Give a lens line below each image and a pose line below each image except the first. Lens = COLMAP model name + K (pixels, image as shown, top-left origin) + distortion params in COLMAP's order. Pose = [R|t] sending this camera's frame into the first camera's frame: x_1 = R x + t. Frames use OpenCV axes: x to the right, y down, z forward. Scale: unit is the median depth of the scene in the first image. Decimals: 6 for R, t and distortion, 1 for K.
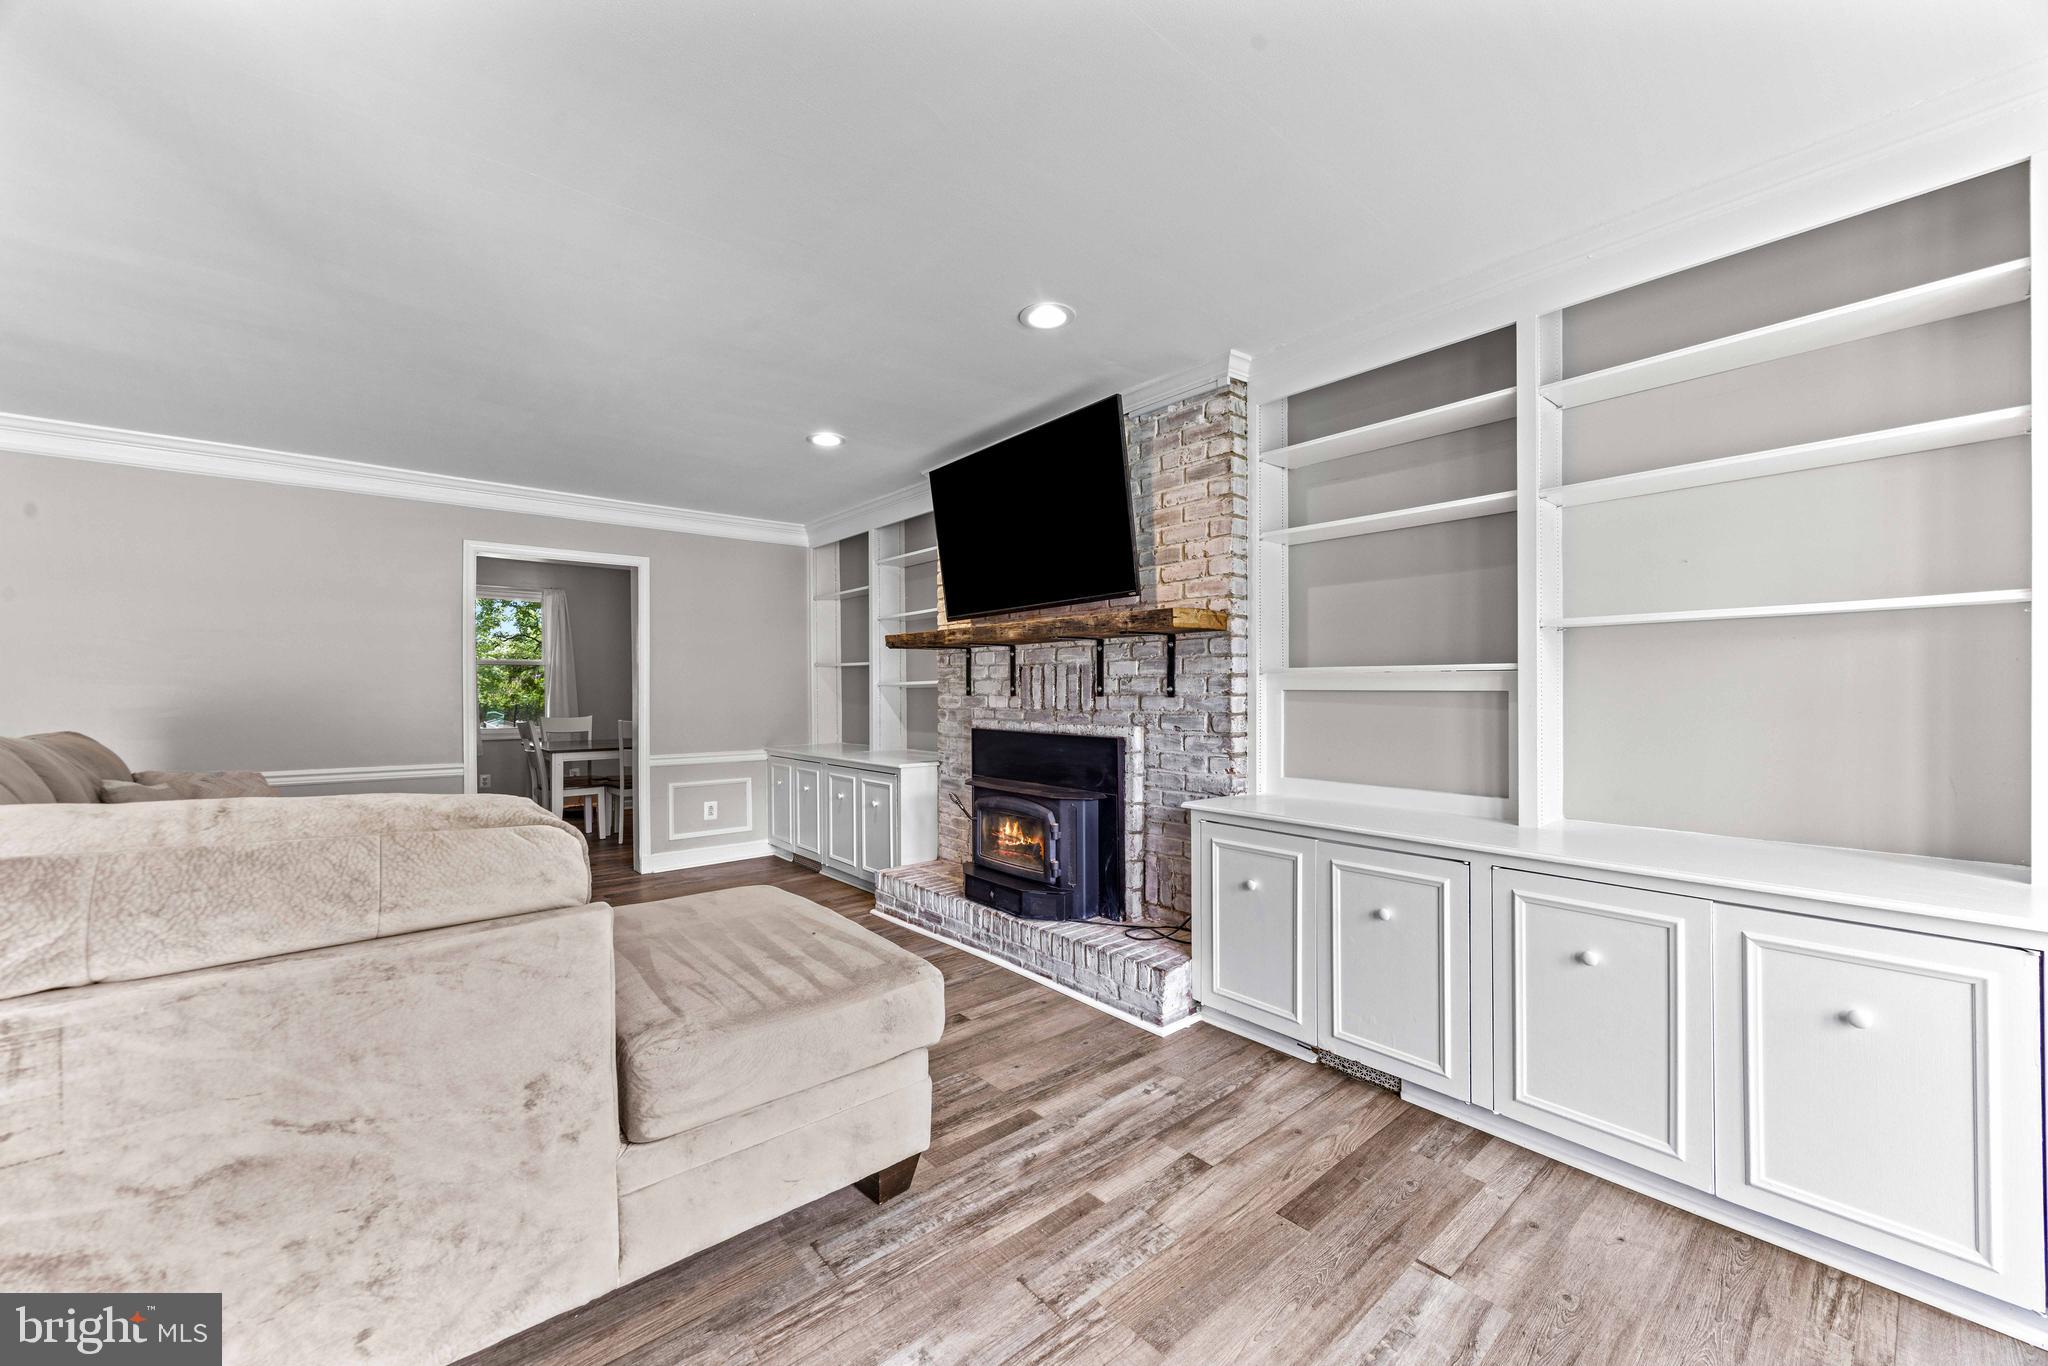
lens RADIAL K [[778.9, 0, 1030.2], [0, 778.9, 696.7], [0, 0, 1]] dist [-0.003839, 0.000464]
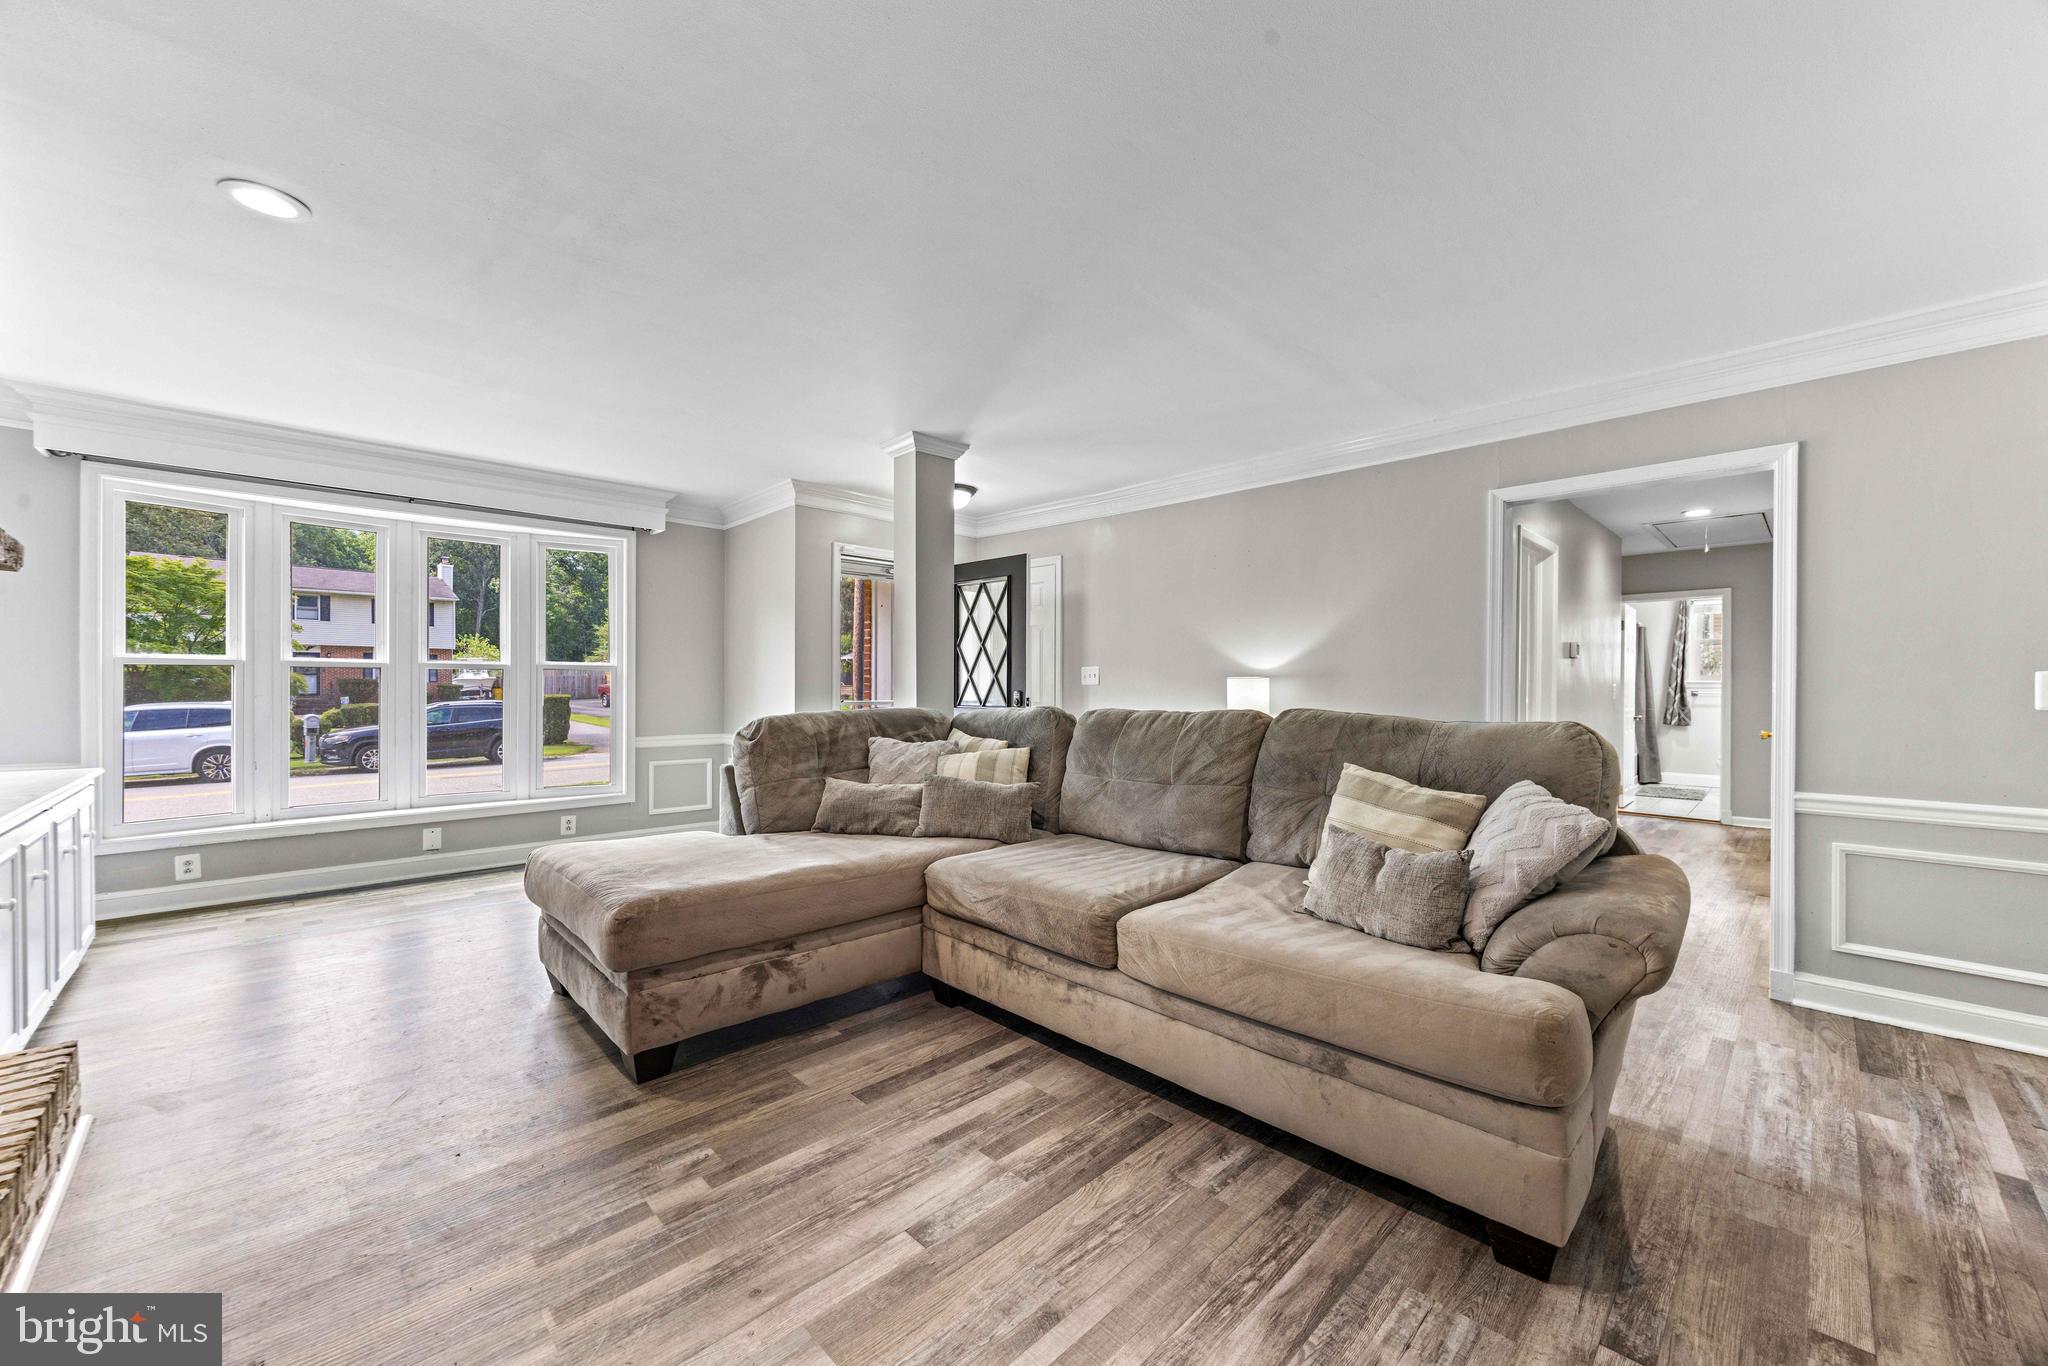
lens RADIAL K [[778.9, 0, 1032.2], [0, 778.9, 692.7], [0, 0, 1]] dist [-0.003839, 0.000464]
pose [[-0.996997, -0.003922, -0.077339, -0.539776], [-0.004934, 0.999905, 0.012903, 0.006138], [0.077281, 0.013246, -0.996921, 1.405115]]
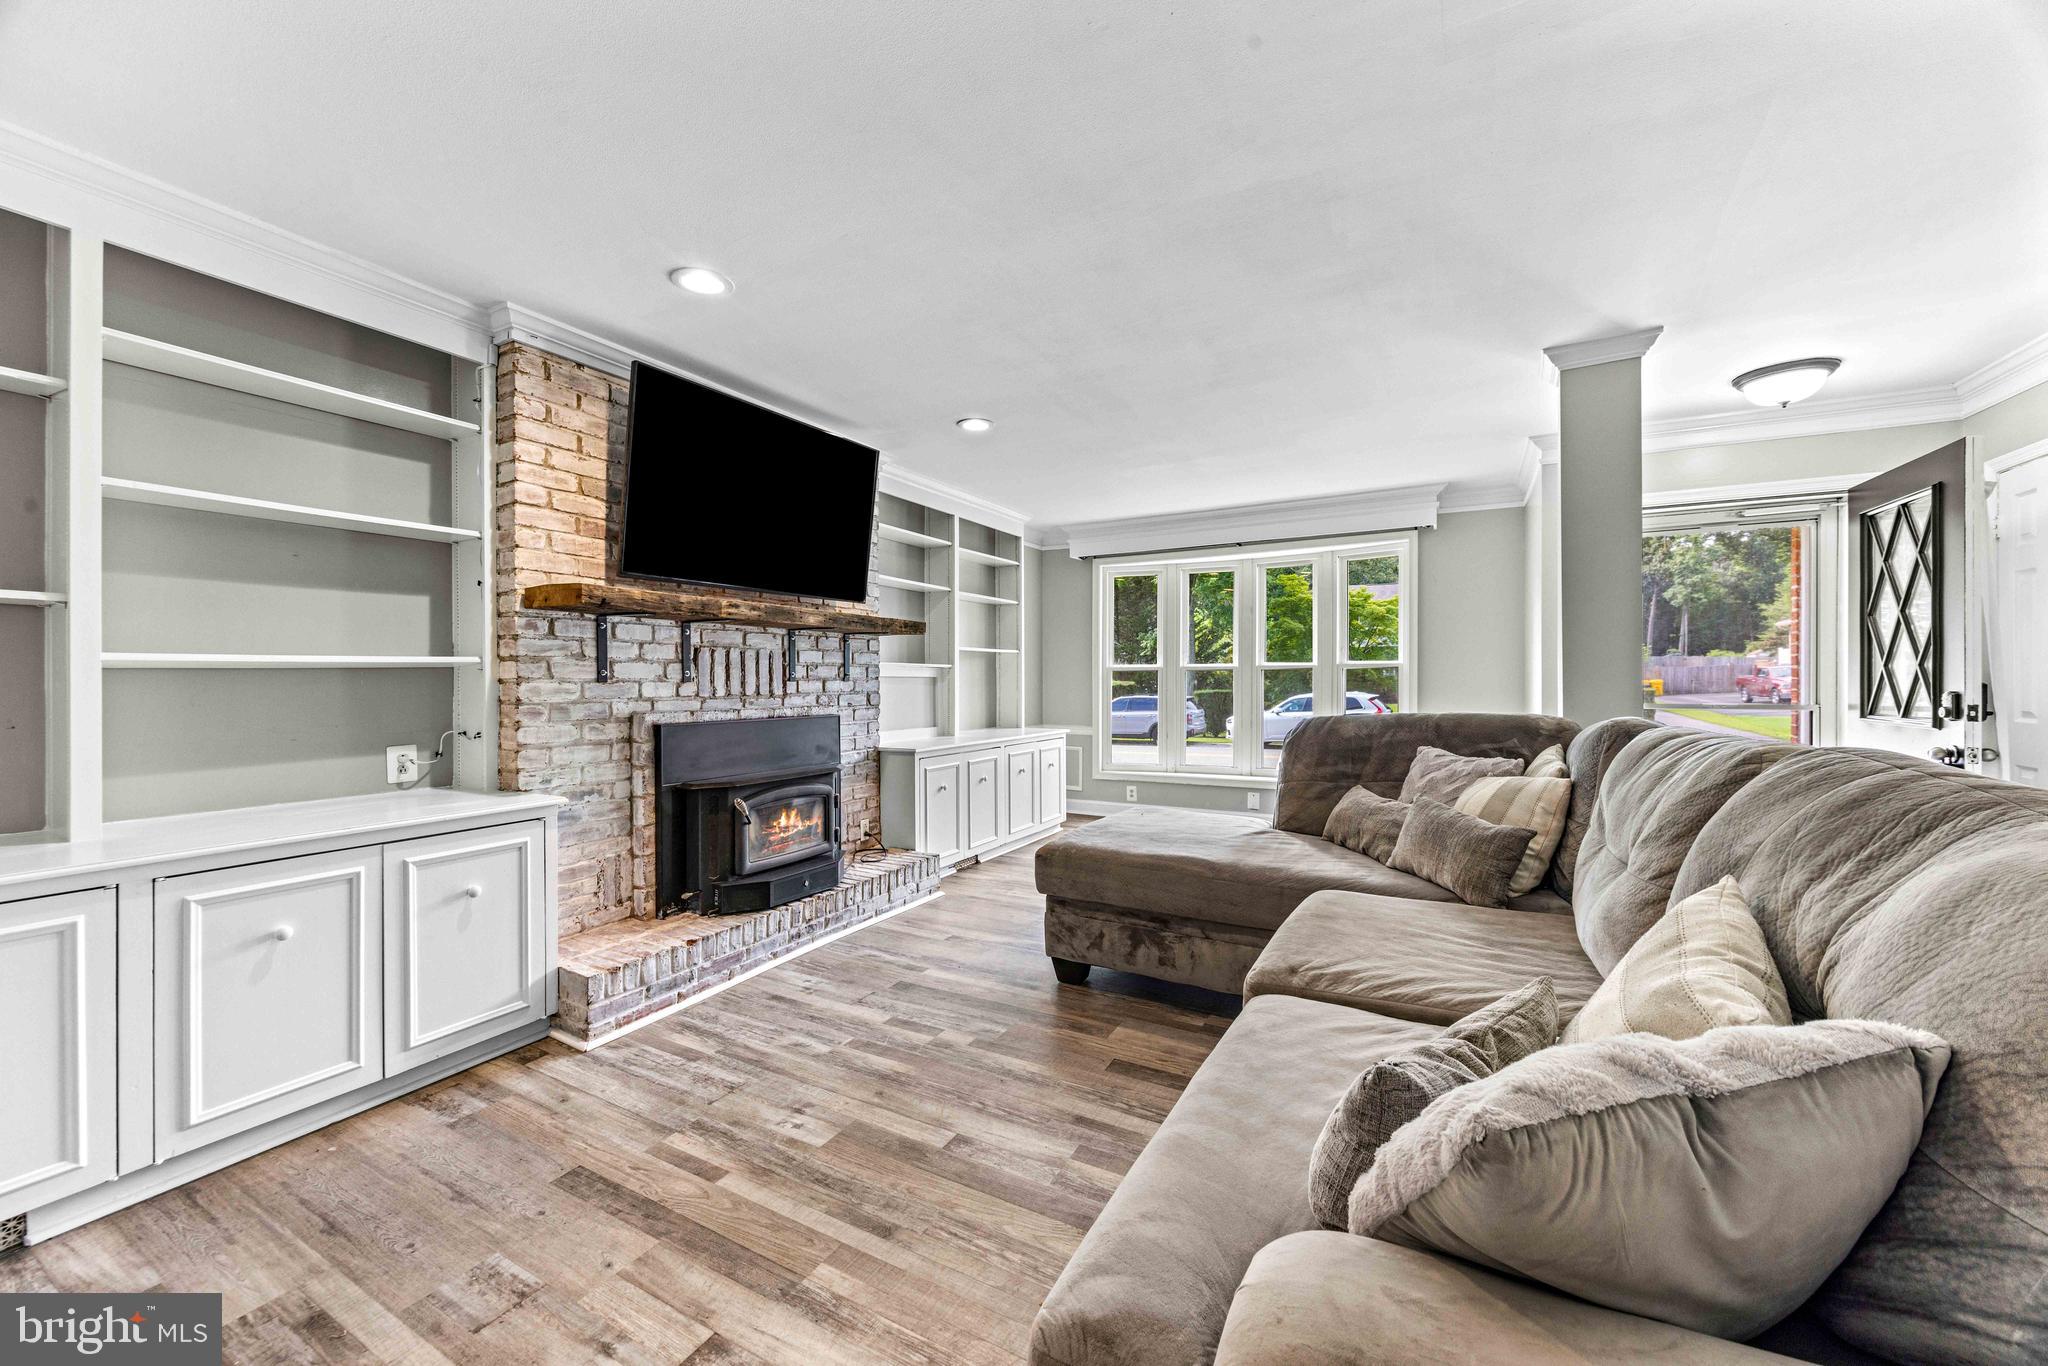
lens RADIAL K [[778.9, 0, 1030.6], [0, 778.9, 679.1], [0, 0, 1]] dist [-0.003839, 0.000464]
pose [[-0.362079, 0.000264, 0.932147, -1.064638], [0.009068, 0.999954, 0.003240, -0.003786], [-0.932103, 0.009626, -0.362065, 1.090532]]
